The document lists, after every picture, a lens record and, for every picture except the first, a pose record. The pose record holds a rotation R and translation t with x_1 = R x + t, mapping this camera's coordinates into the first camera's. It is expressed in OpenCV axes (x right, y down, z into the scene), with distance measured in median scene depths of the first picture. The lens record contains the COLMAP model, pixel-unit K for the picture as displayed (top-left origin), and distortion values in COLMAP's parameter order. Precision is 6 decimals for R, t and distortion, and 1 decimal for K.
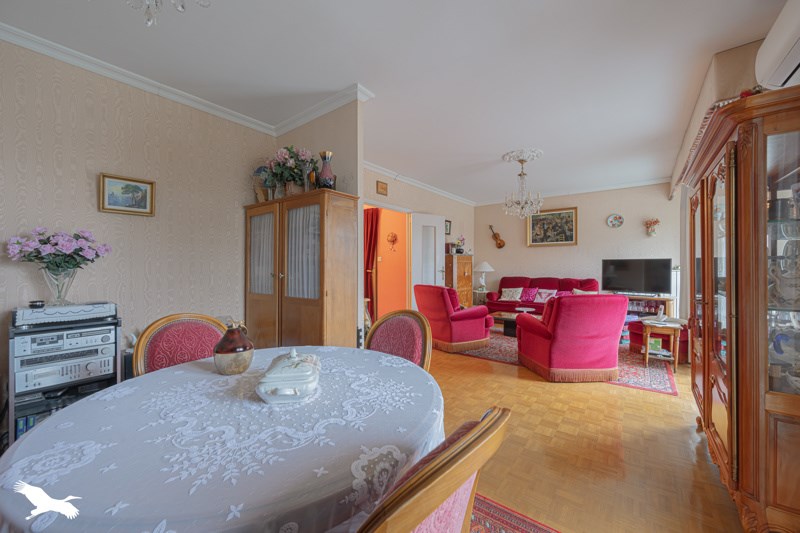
lens RADIAL K [[315.5, 0, 399.0], [0, 315.5, 266.5], [0, 0, 1]] dist [0.004287, 0.000150]
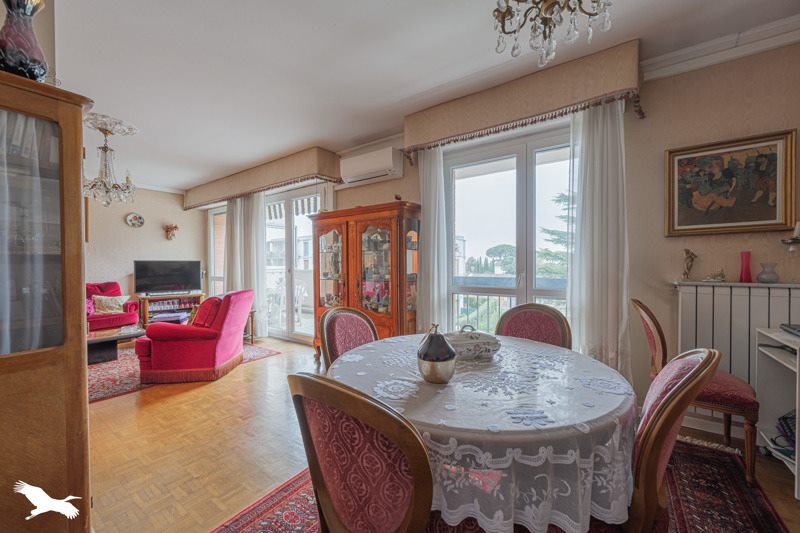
lens RADIAL K [[315.5, 0, 397.0], [0, 315.5, 267.3], [0, 0, 1]] dist [0.004287, 0.000150]
pose [[-0.043708, -0.005932, 0.999027, -0.339746], [0.006740, 0.999958, 0.006232, -0.002558], [-0.999022, 0.007005, -0.043666, 0.270262]]
